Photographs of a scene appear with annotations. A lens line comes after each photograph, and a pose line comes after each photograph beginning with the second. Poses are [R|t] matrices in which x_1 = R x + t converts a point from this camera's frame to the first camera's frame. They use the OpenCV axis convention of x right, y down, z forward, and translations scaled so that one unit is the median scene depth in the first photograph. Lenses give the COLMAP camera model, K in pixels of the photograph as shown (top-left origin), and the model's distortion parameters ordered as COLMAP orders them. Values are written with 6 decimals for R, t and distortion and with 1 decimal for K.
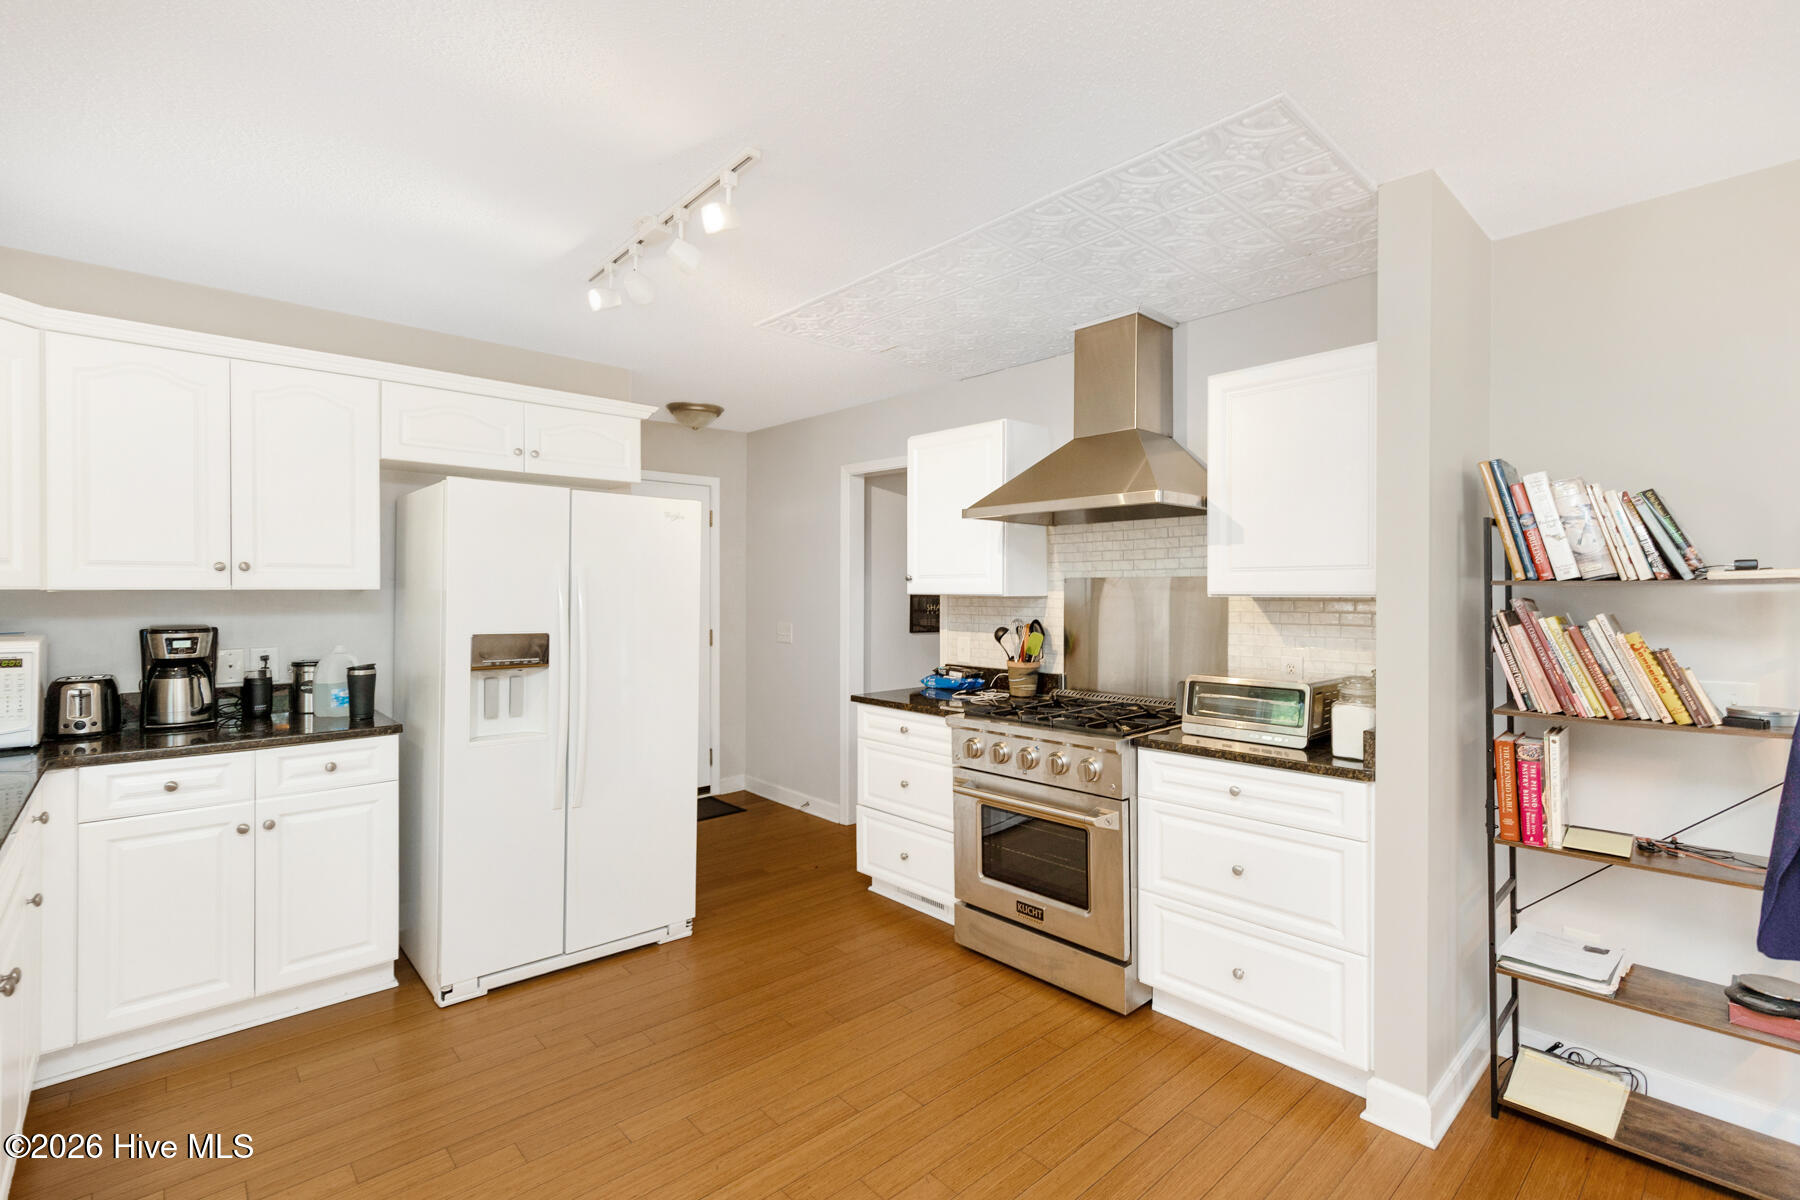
lens RADIAL K [[810.8, 0, 905.5], [0, 810.8, 601.7], [0, 0, 1]] dist [0.000937, 0.000375]
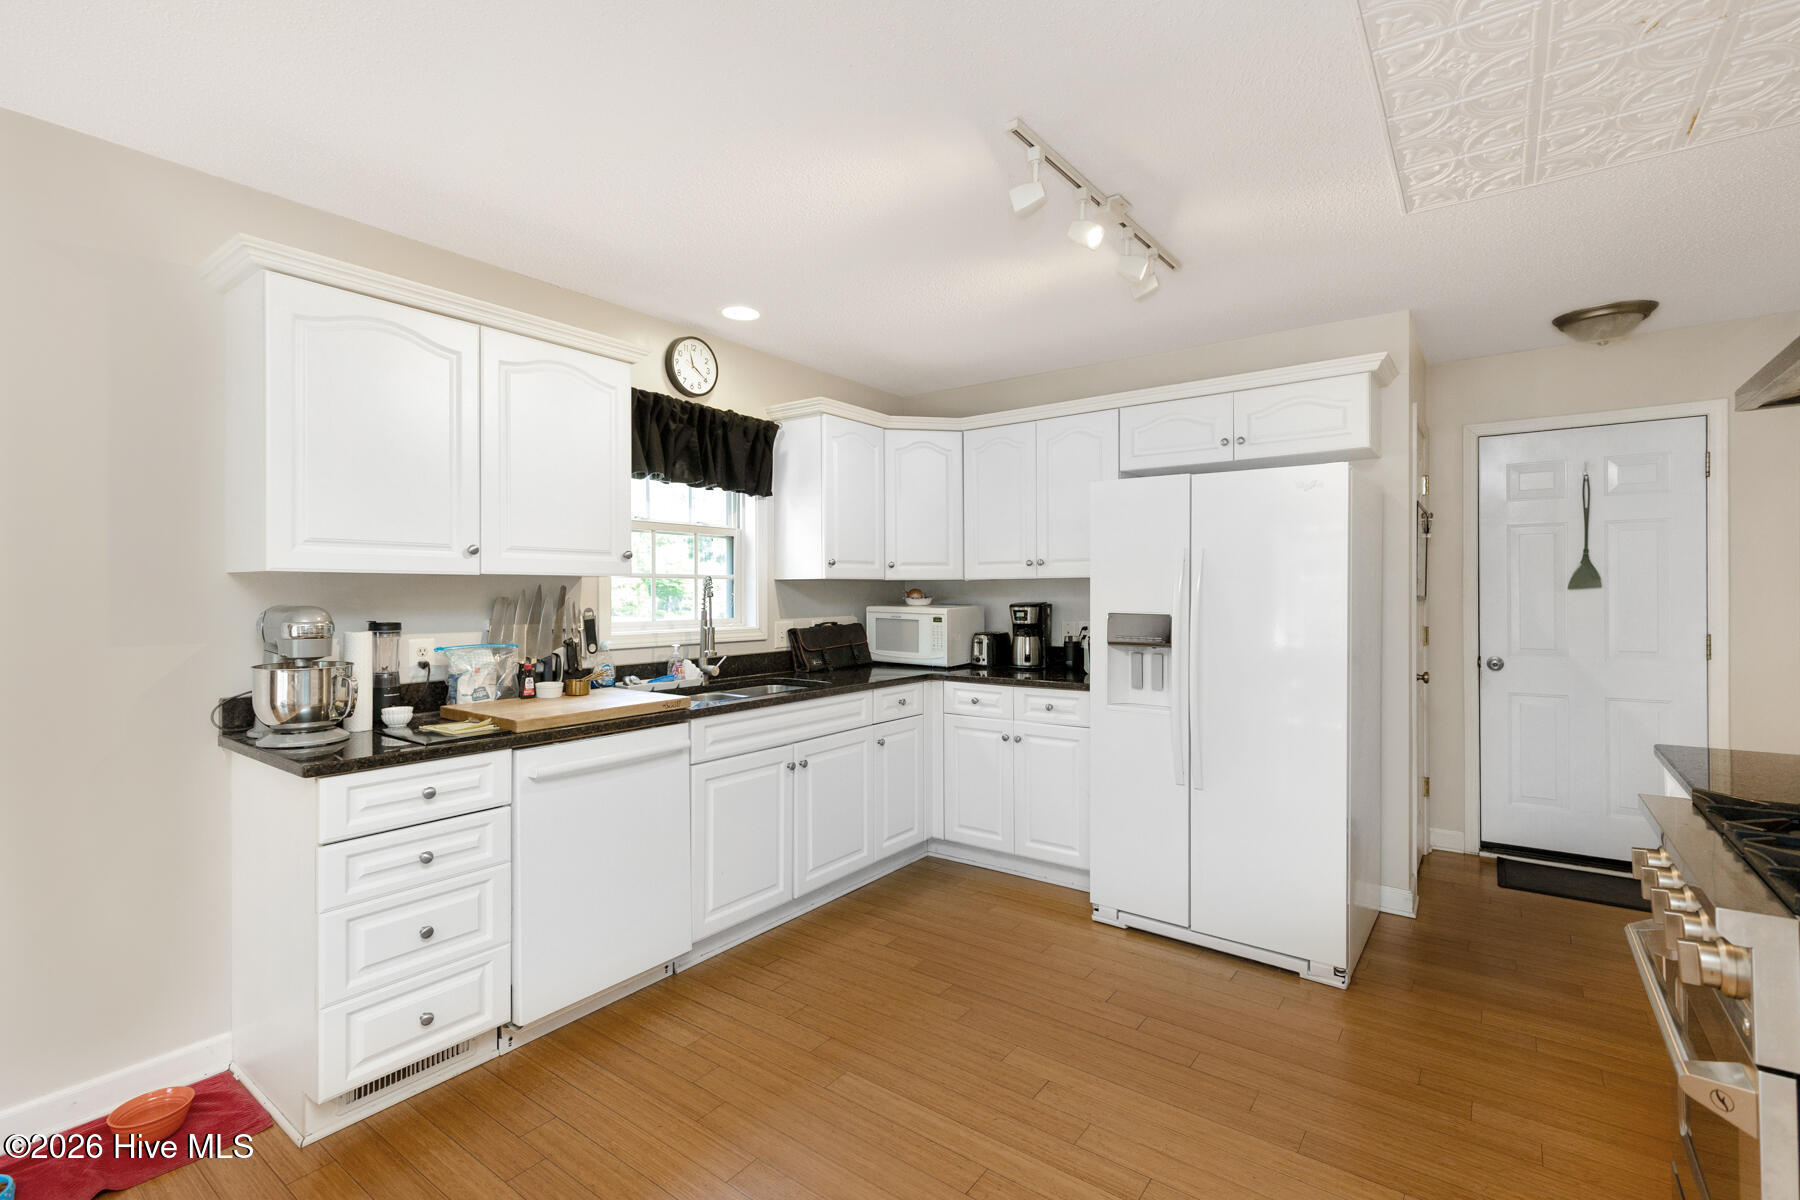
lens RADIAL K [[810.8, 0, 918.5], [0, 810.8, 597.9], [0, 0, 1]] dist [0.000937, 0.000375]
pose [[0.193972, 0.008363, -0.980971, 0.565749], [-0.006287, 0.999954, 0.007281, 0.011321], [0.980987, 0.004755, 0.194016, 0.507183]]
